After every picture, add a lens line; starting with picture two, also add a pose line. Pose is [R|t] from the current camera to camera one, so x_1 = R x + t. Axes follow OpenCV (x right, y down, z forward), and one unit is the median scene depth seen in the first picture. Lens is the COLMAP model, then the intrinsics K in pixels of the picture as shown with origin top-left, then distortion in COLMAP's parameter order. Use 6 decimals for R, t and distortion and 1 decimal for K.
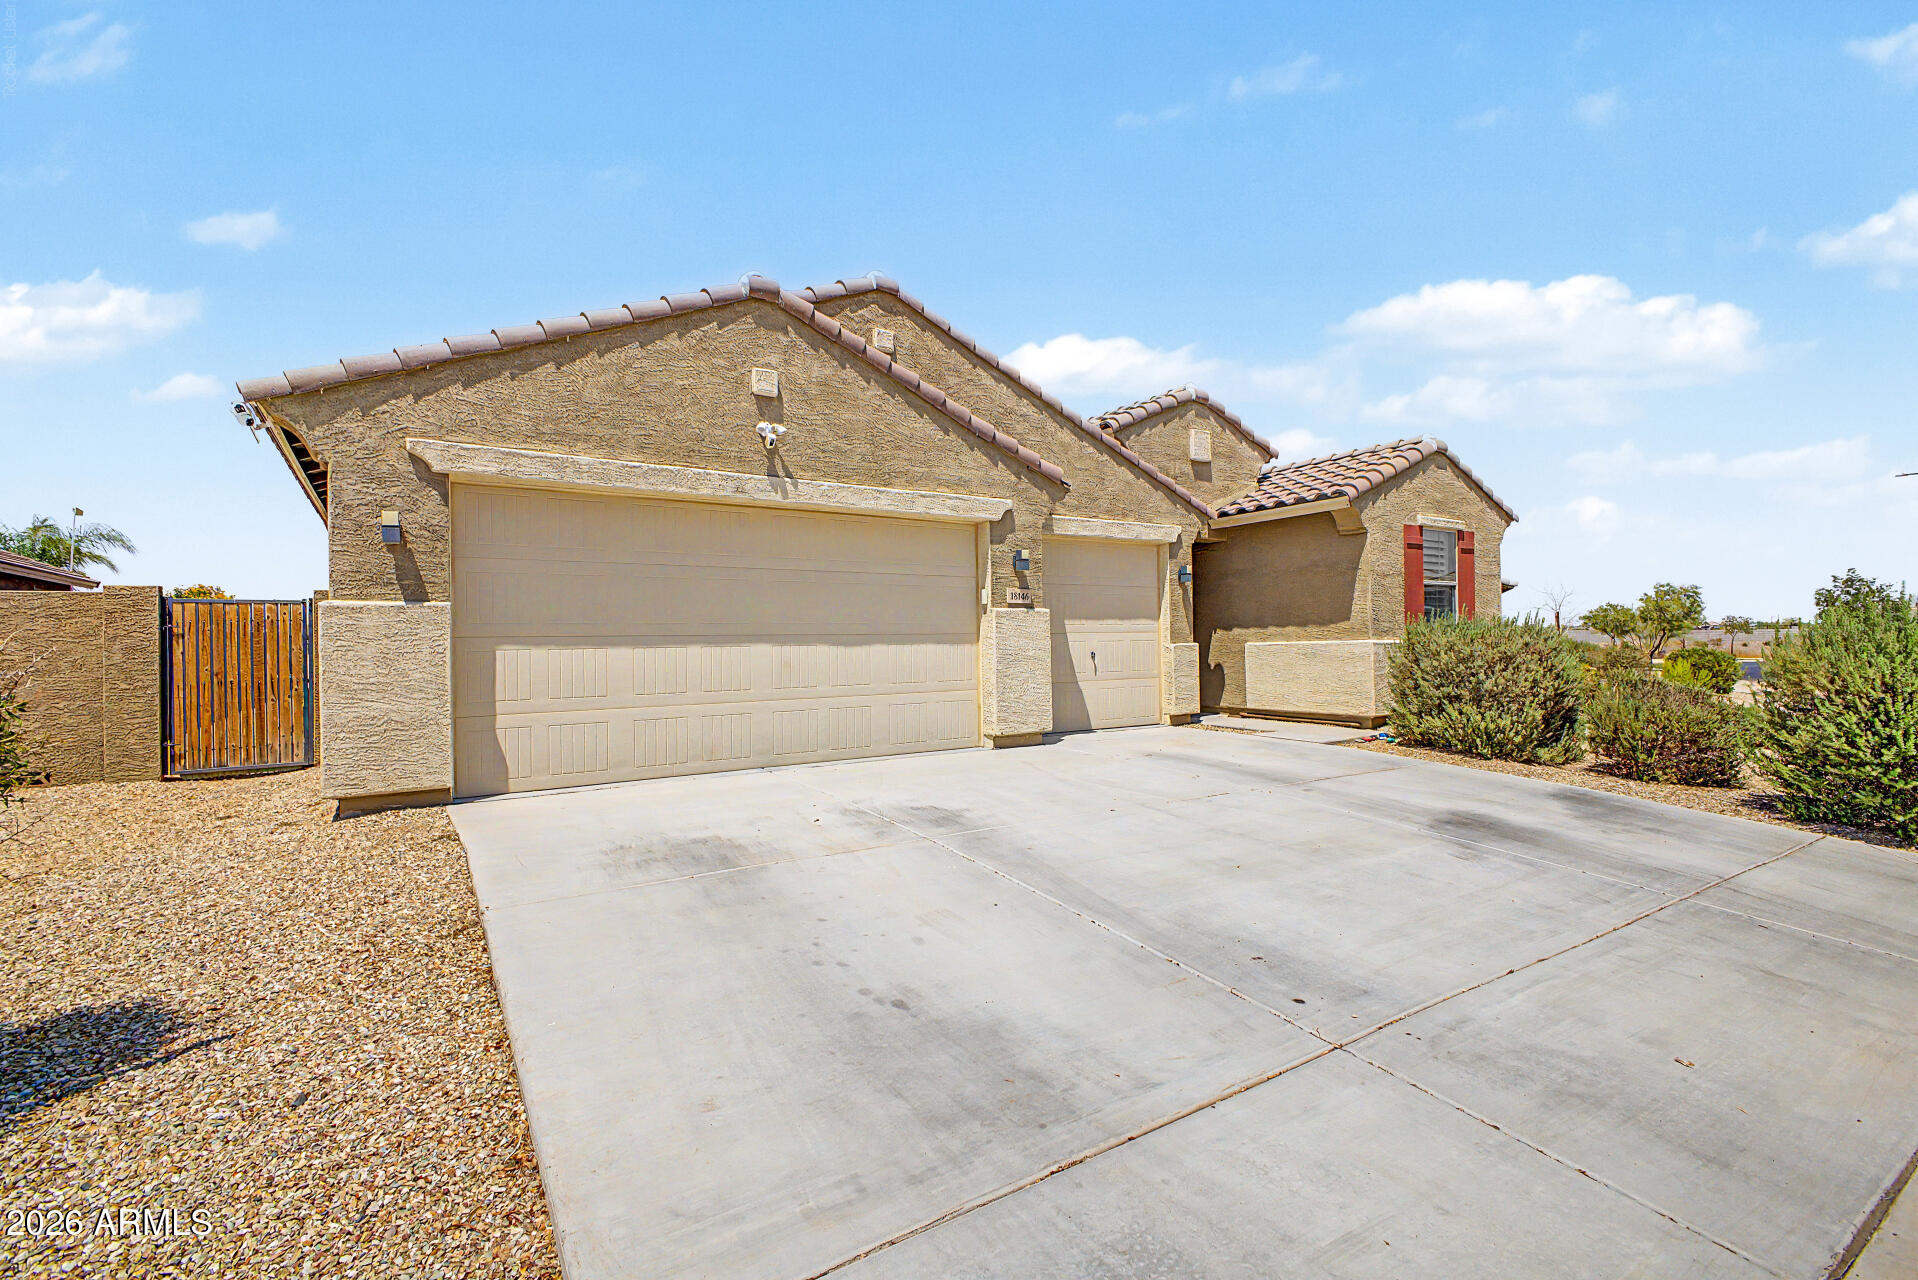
lens RADIAL K [[868.7, 0, 959.0], [0, 868.7, 640.0], [0, 0, 1]] dist [0.014960, -0.000031]
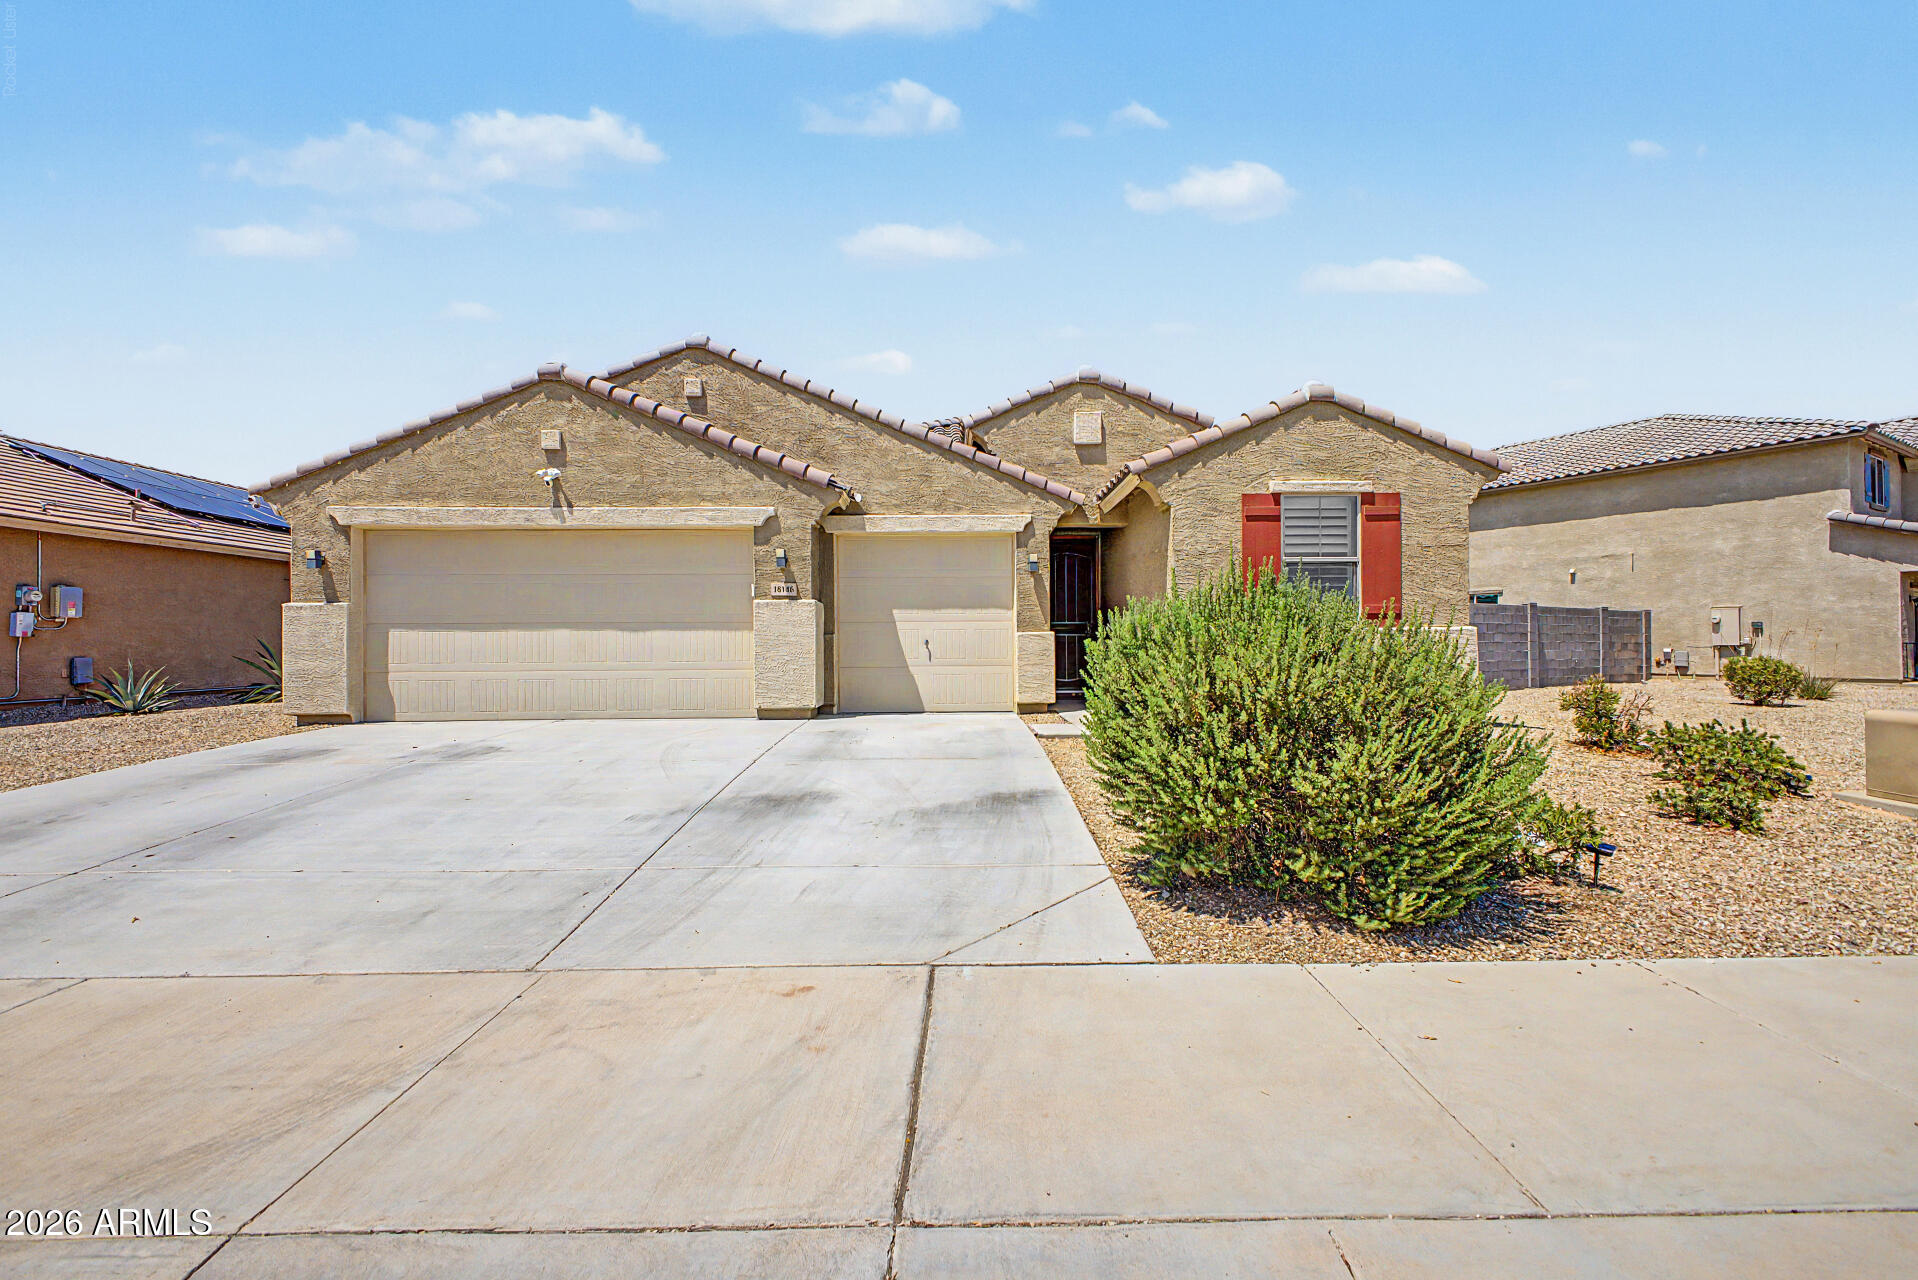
lens RADIAL K [[827.7, 0, 962.1], [0, 827.7, 640.0], [0, 0, 1]] dist [0.019983, -0.006340]
pose [[0.845407, 0.005986, -0.534089, 0.872345], [-0.003659, 0.999979, 0.005416, 0.010356], [0.534110, -0.002624, 0.845411, 0.195422]]
